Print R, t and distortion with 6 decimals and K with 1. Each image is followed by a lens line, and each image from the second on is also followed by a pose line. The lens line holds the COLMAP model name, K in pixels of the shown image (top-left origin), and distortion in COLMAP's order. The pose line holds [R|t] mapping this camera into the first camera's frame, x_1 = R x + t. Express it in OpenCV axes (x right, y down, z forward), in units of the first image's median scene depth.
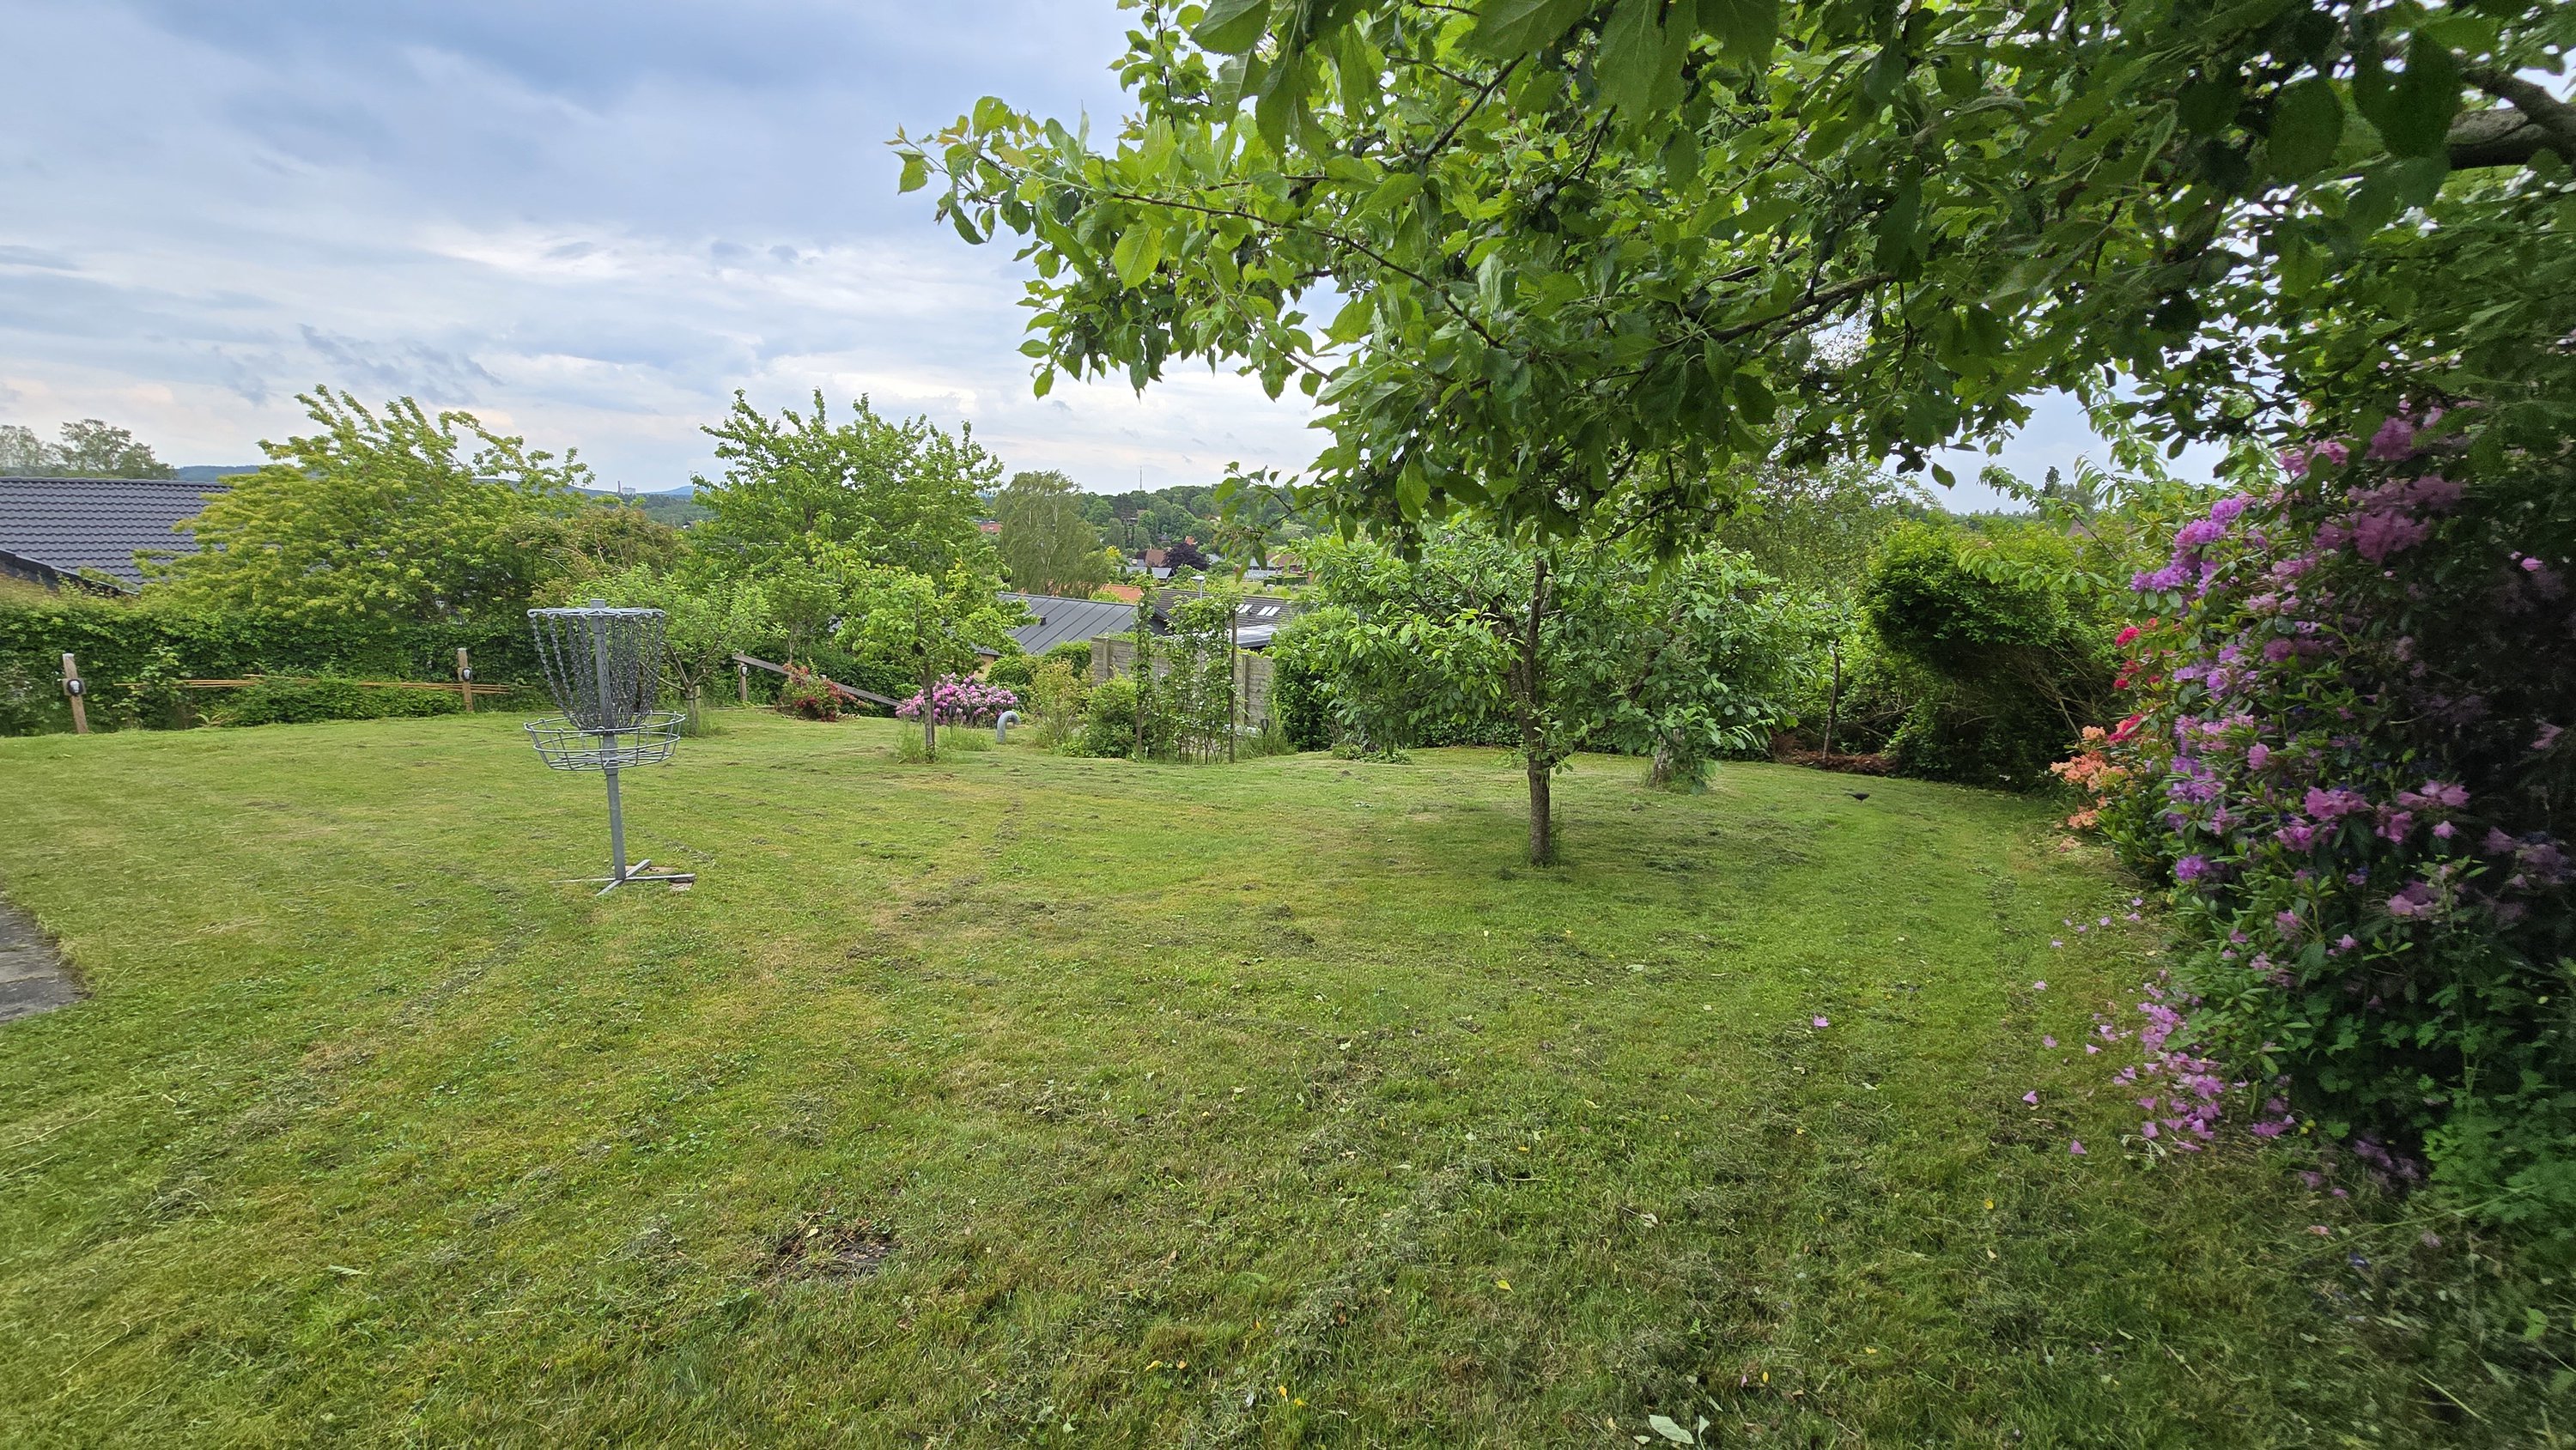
lens RADIAL K [[1045.0, 0, 1291.0], [0, 1045.0, 723.0], [0, 0, 1]] dist [-0.000932, -0.000121]
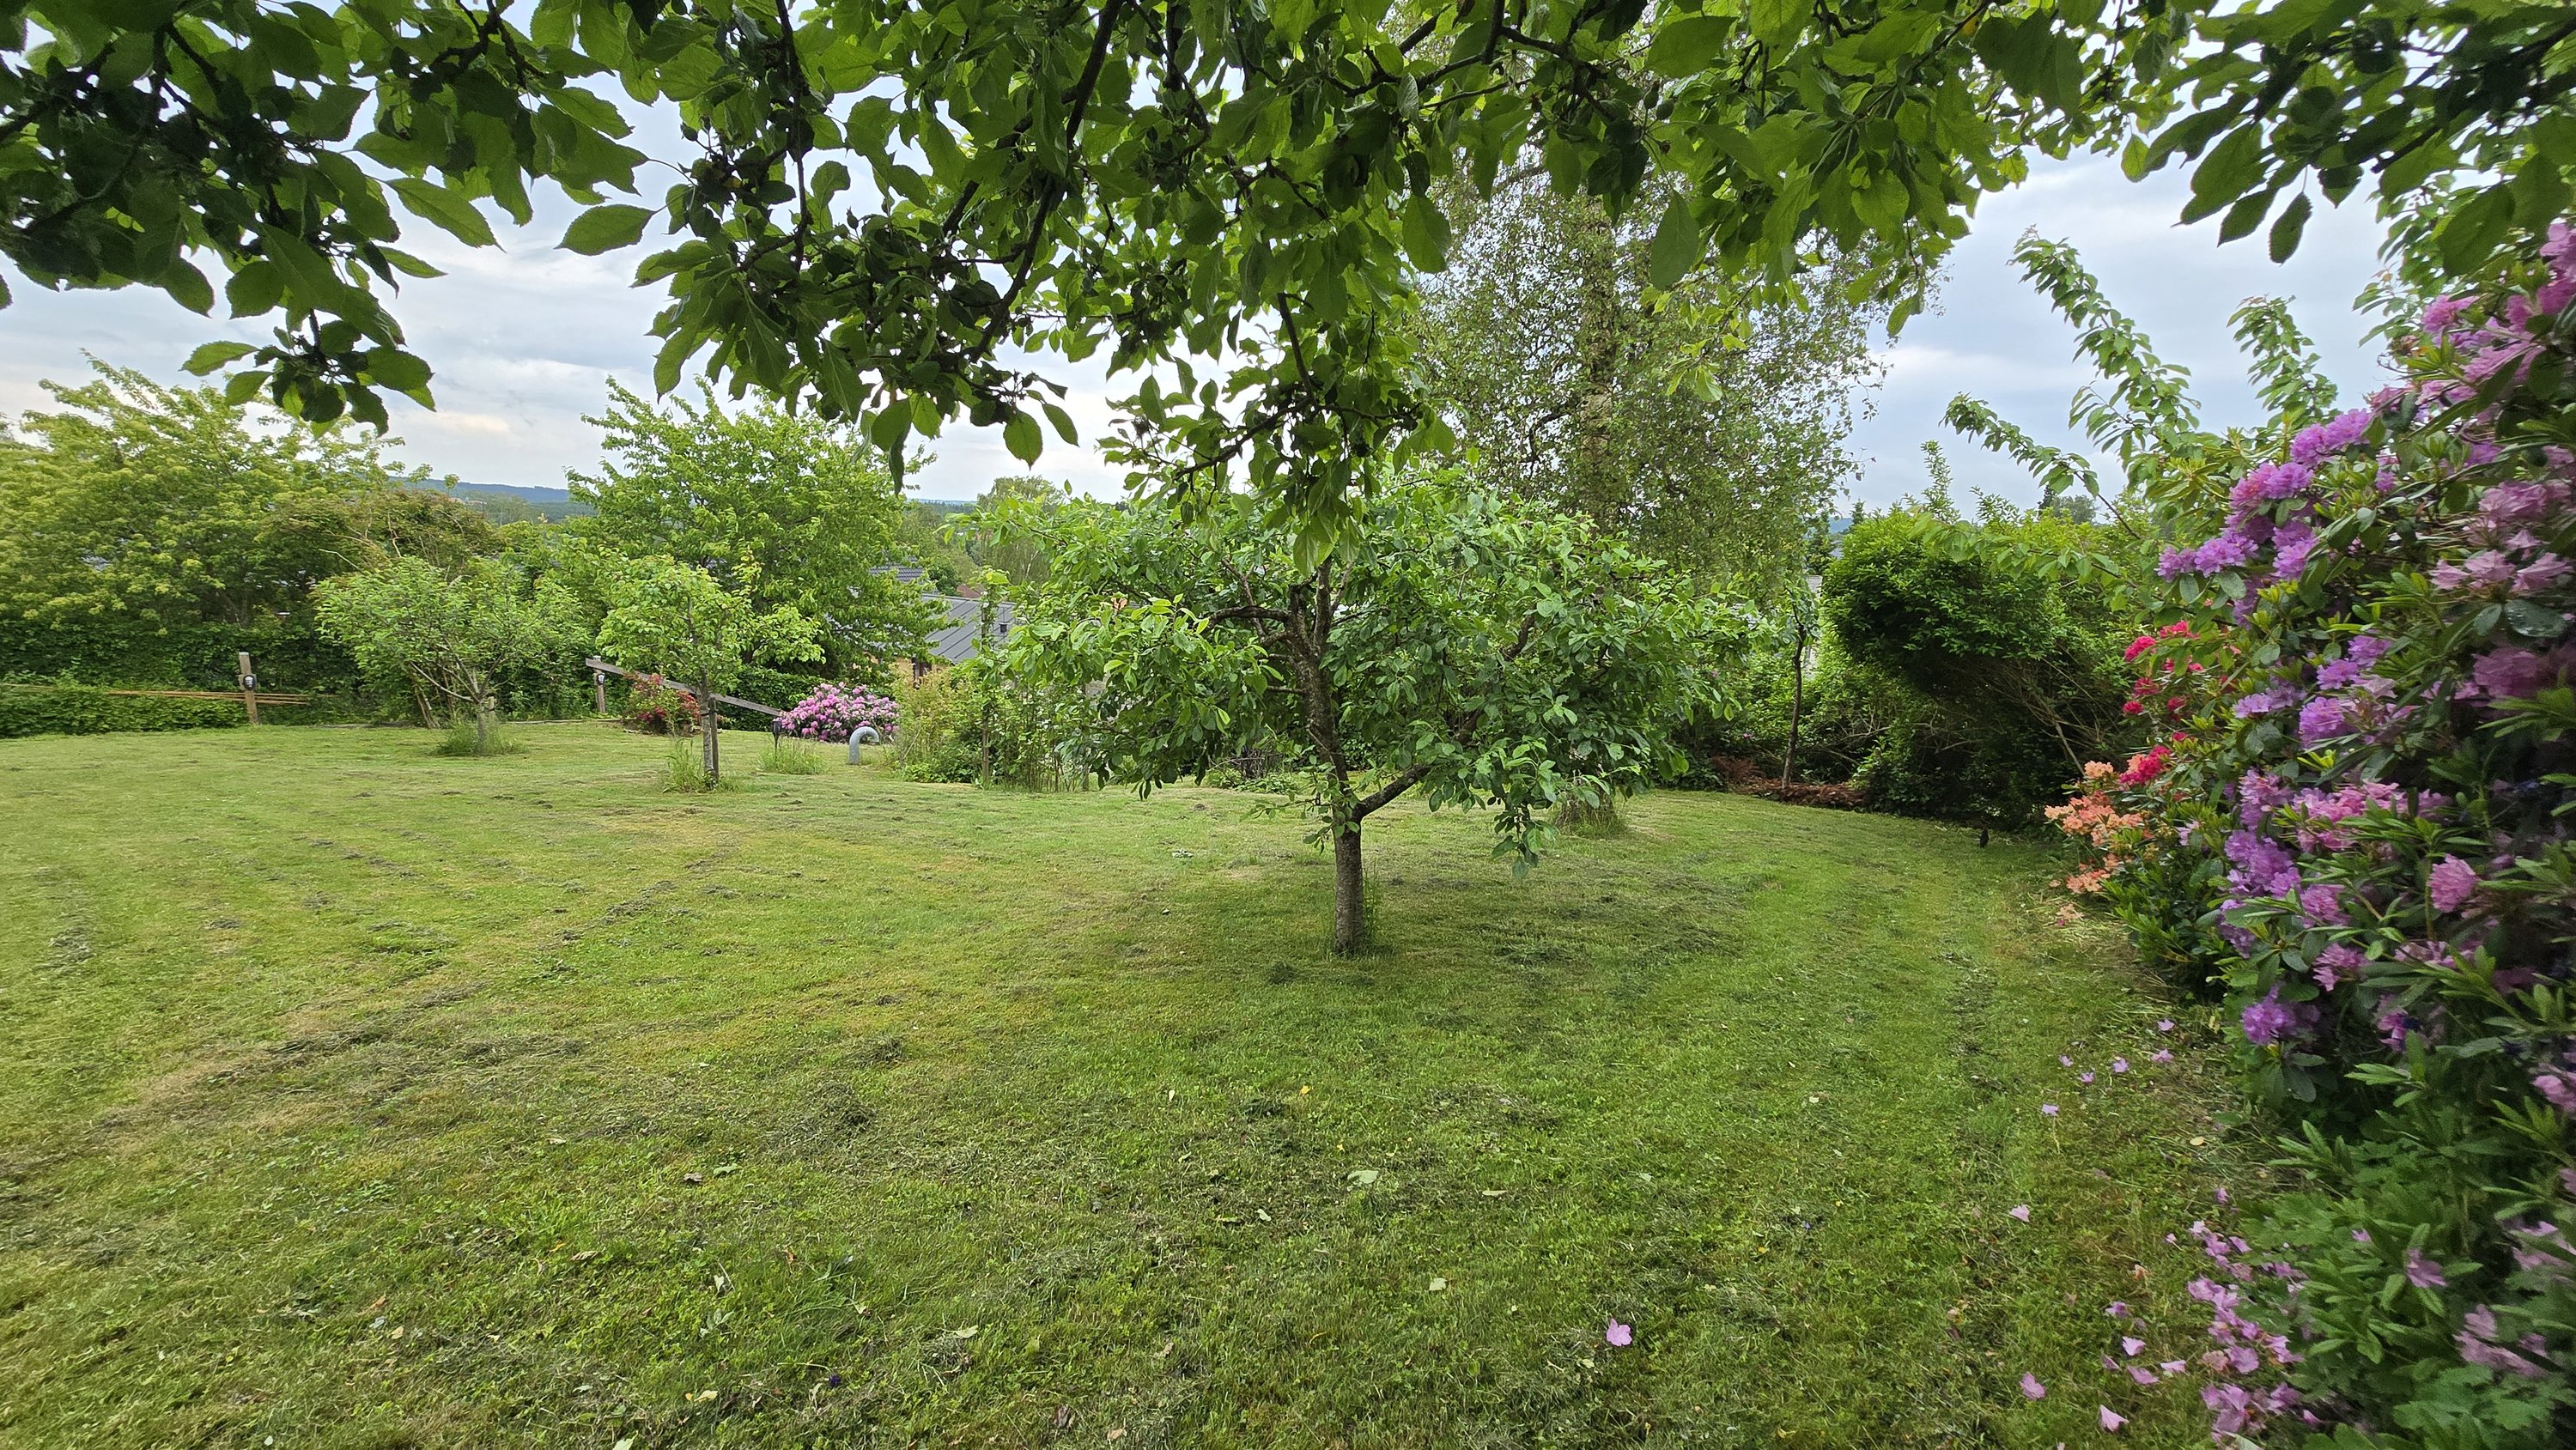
lens RADIAL K [[1045.0, 0, 1284.7], [0, 1045.0, 721.4], [0, 0, 1]] dist [-0.000932, -0.000121]
pose [[0.999980, 0.005289, -0.003472, 0.148290], [-0.005325, 0.999931, -0.010467, -0.014591], [0.003416, 0.010485, 0.999939, 0.198485]]
